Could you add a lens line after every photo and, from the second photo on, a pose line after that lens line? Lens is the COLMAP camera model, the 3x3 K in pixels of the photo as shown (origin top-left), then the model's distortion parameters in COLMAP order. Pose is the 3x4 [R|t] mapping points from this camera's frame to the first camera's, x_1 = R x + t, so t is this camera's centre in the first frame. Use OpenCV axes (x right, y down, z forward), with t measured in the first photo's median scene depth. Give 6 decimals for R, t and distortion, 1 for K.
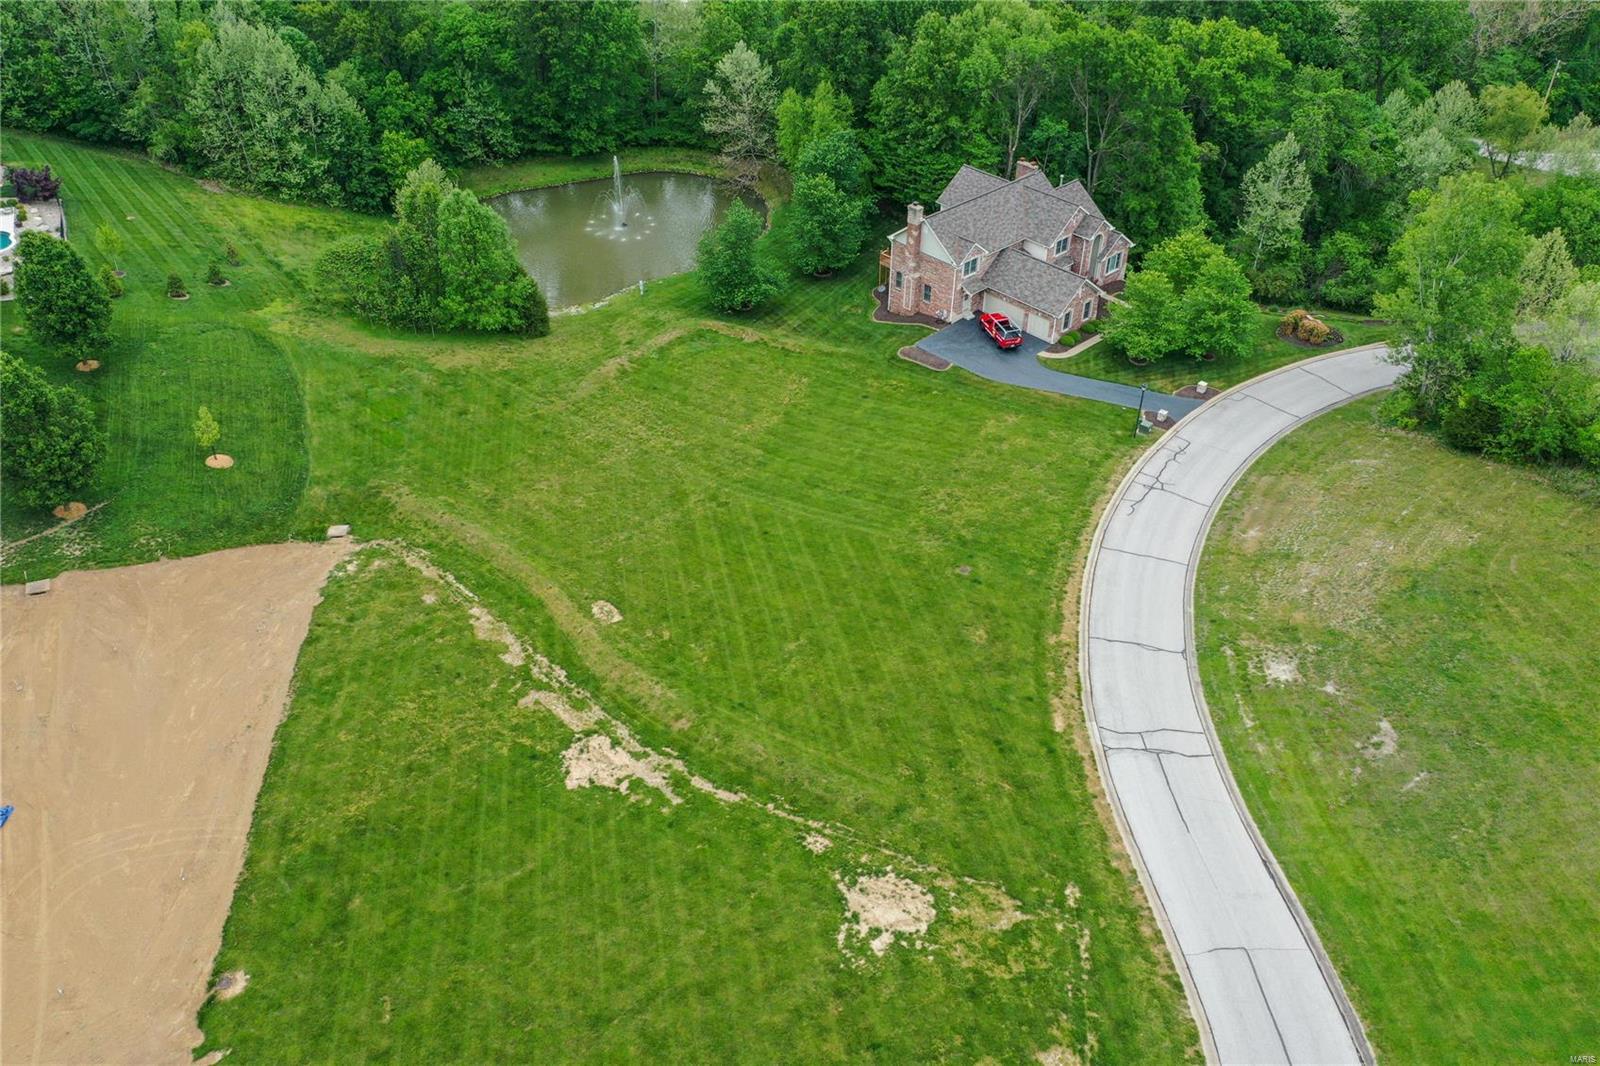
lens RADIAL K [[1251.0, 0, 792.9], [0, 1251.0, 531.6], [0, 0, 1]] dist [-0.001093, -0.006974]
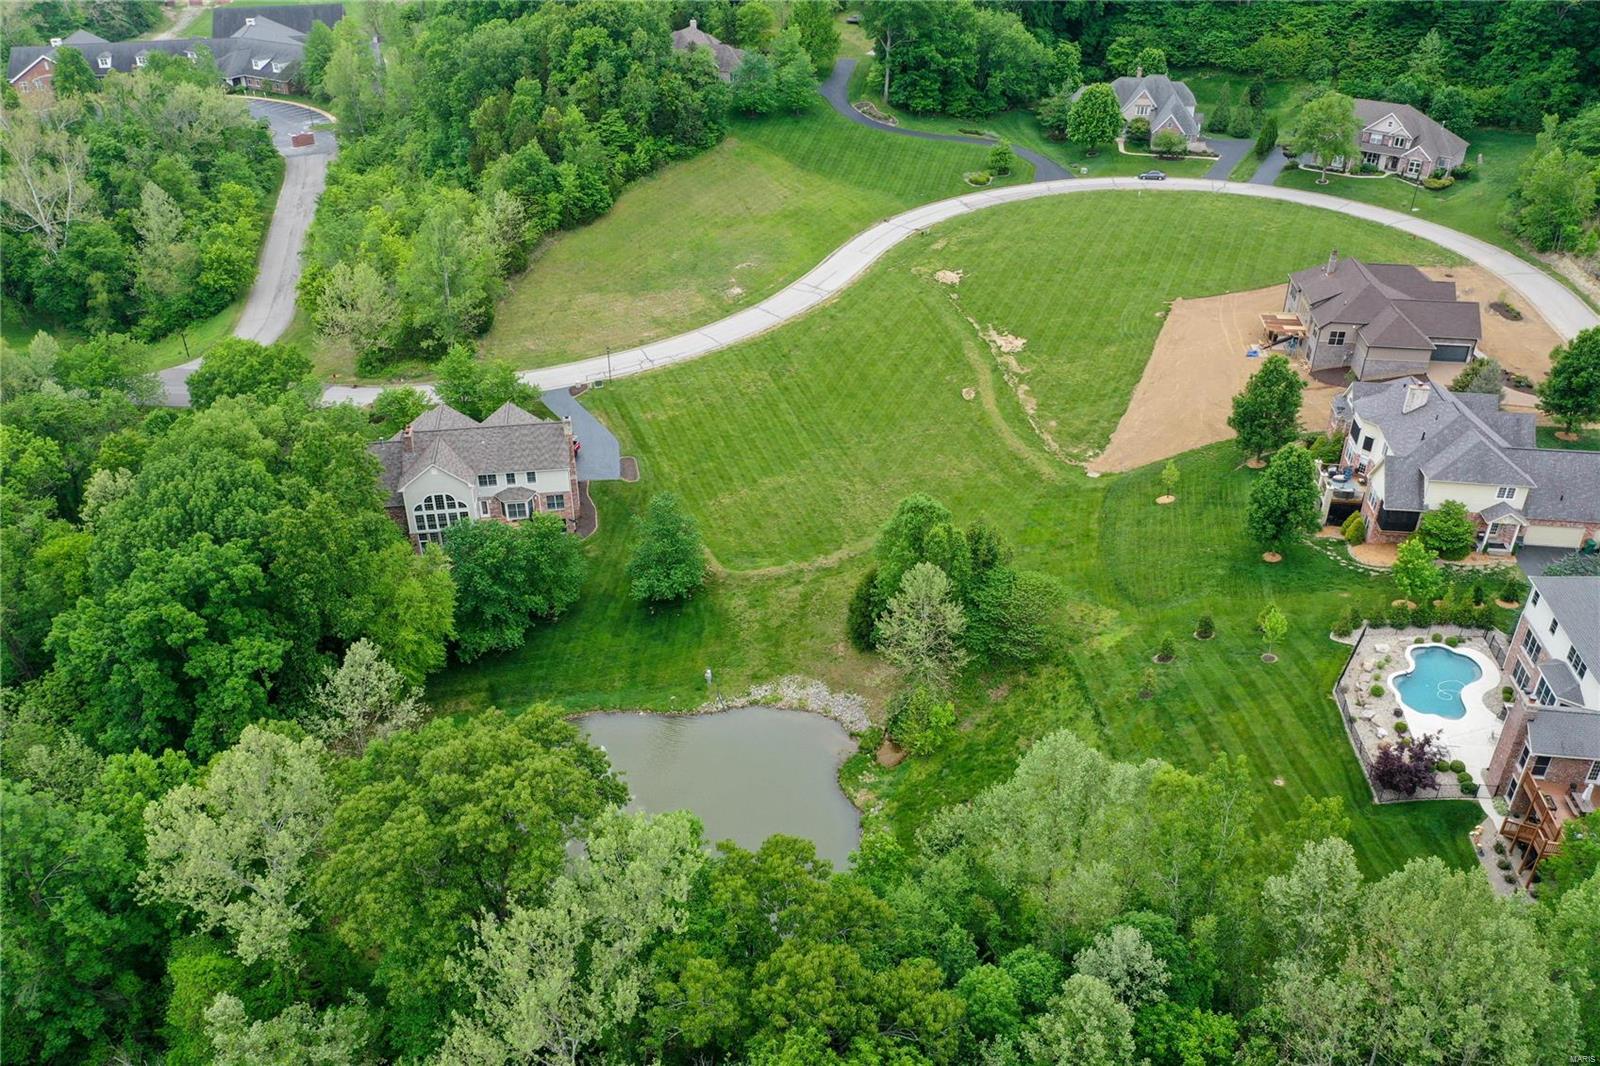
lens RADIAL K [[1251.0, 0, 800.8], [0, 1251.0, 530.0], [0, 0, 1]] dist [-0.001093, -0.006974]
pose [[-0.828892, -0.292661, 0.476747, -0.892661], [0.339897, 0.413397, 0.844732, -1.518039], [-0.444306, 0.862237, -0.243187, 1.736715]]
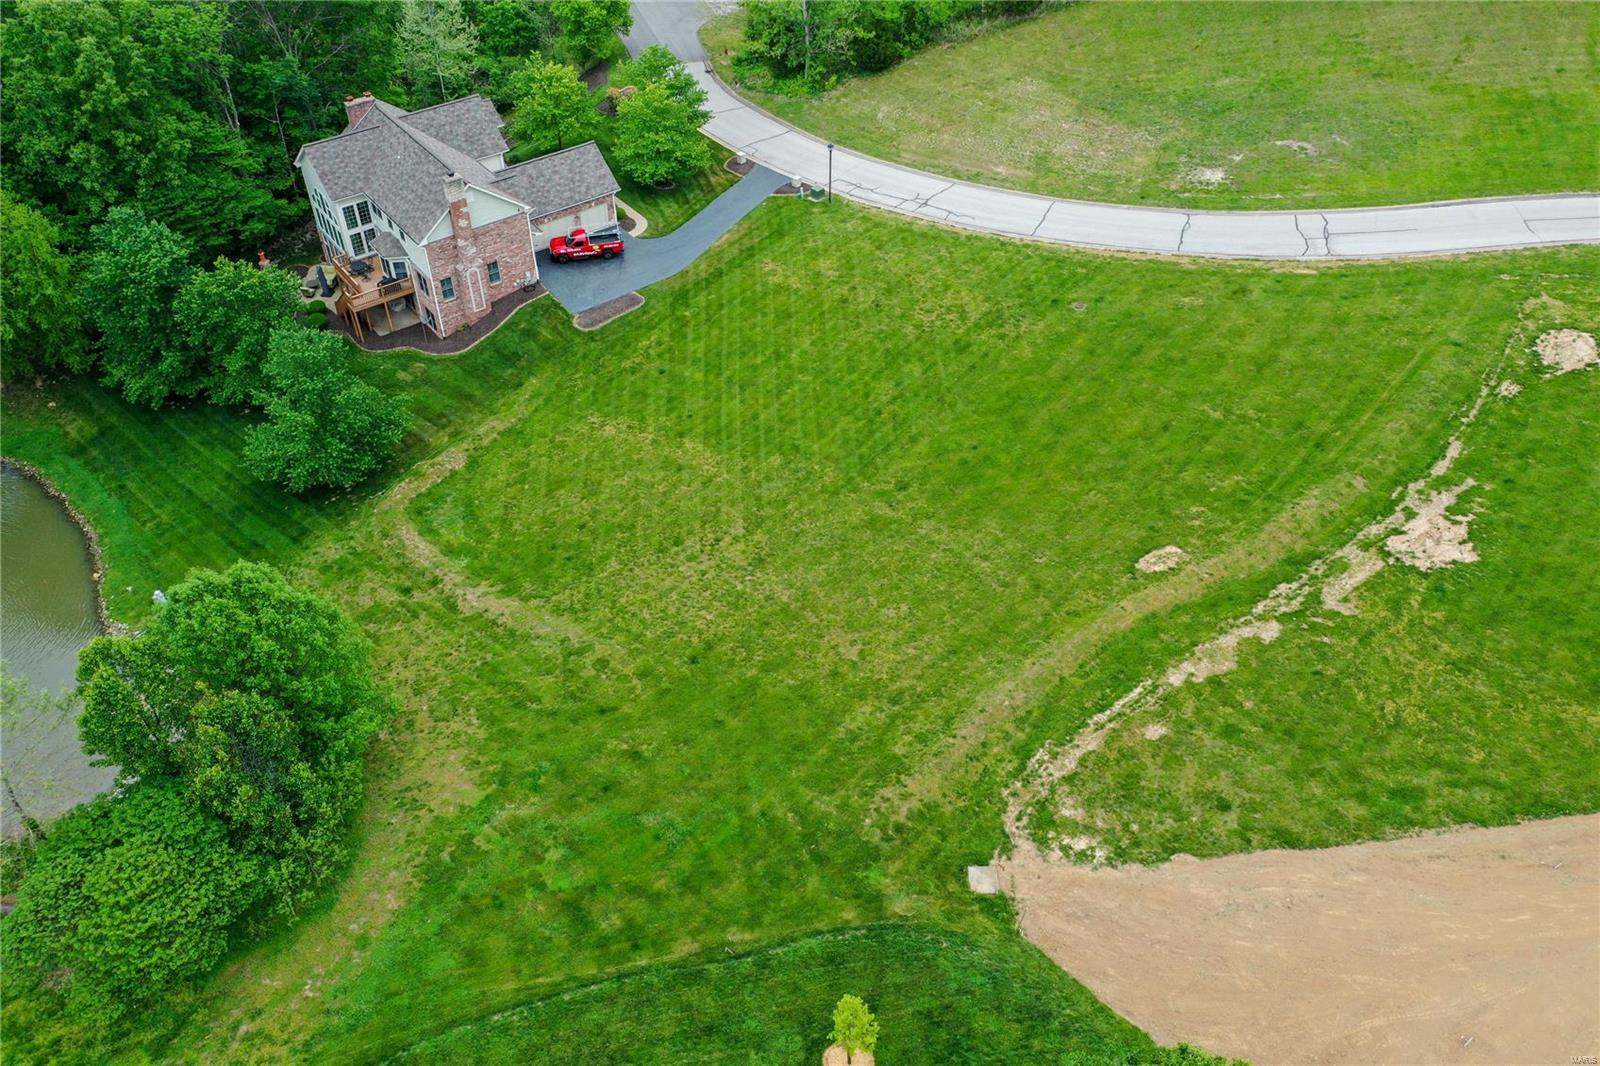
lens RADIAL K [[1251.0, 0, 811.4], [0, 1251.0, 543.5], [0, 0, 1]] dist [-0.001093, -0.006974]
pose [[0.098003, -0.680737, 0.725942, -0.765604], [0.608847, 0.618024, 0.497344, -0.495436], [-0.787210, 0.393247, 0.475033, 0.778578]]
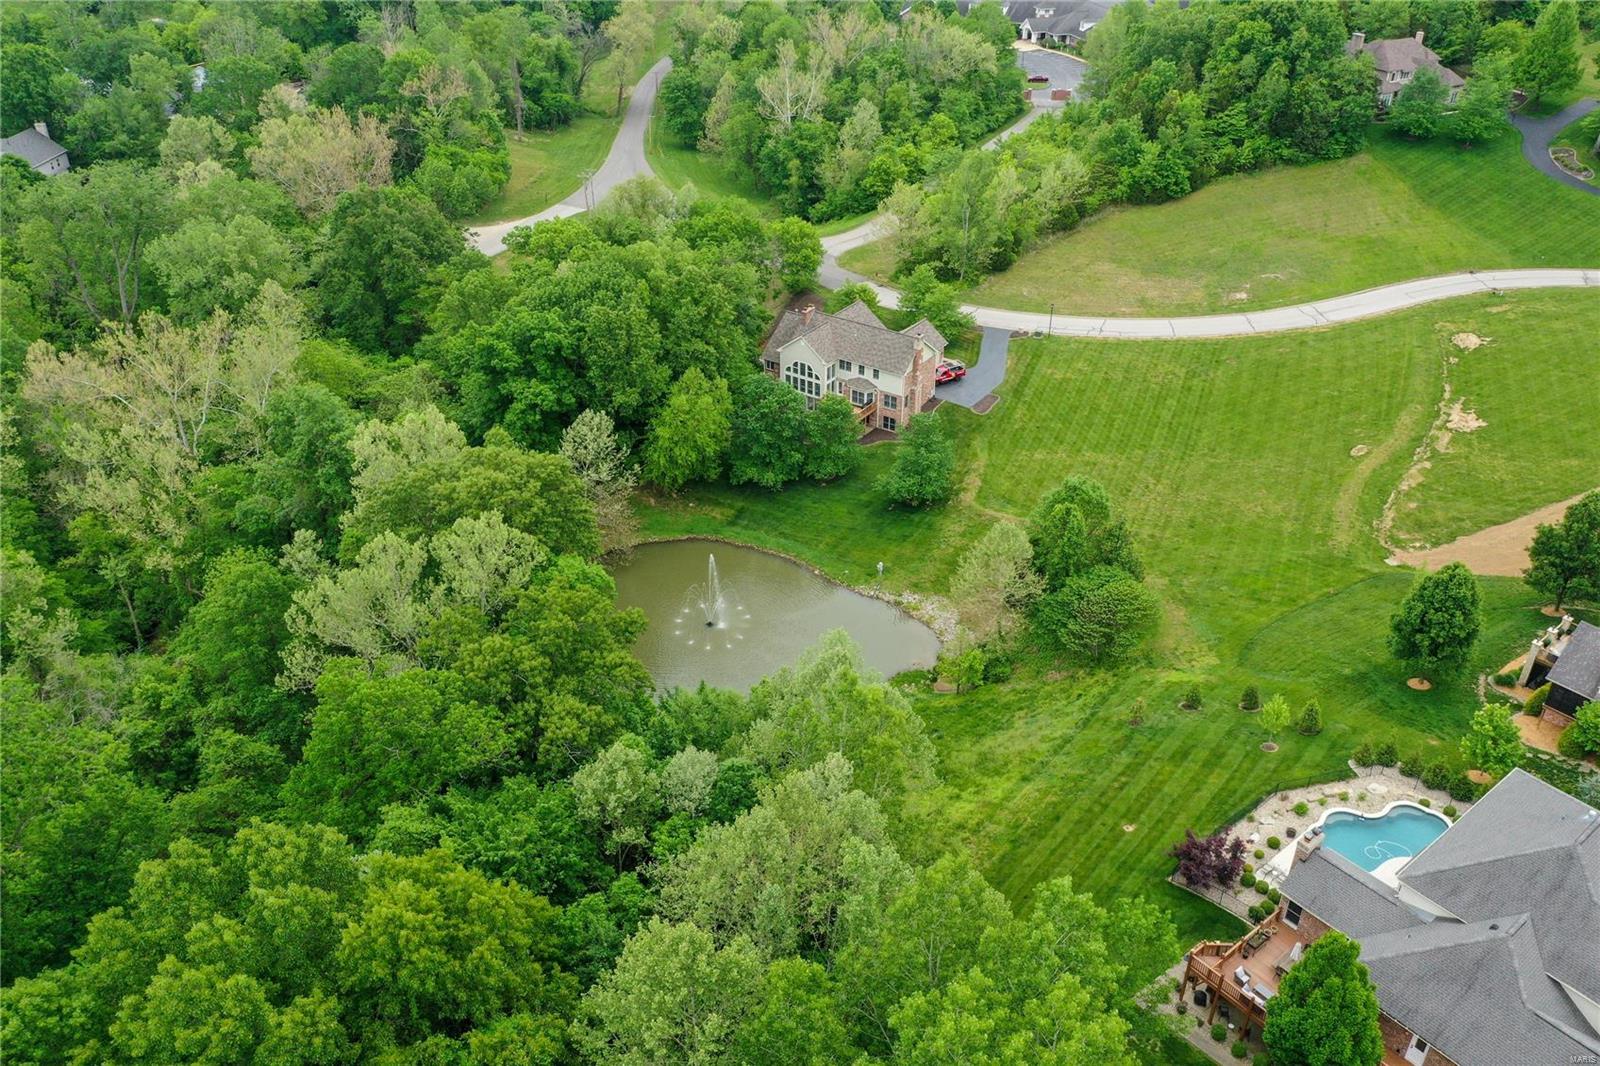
lens RADIAL K [[1251.0, 0, 803.6], [0, 1251.0, 538.0], [0, 0, 1]] dist [-0.001093, -0.006974]
pose [[-0.219557, -0.520694, 0.825029, -1.468583], [0.597151, 0.597018, 0.535705, -1.247984], [-0.771495, 0.610285, 0.179854, 1.349816]]
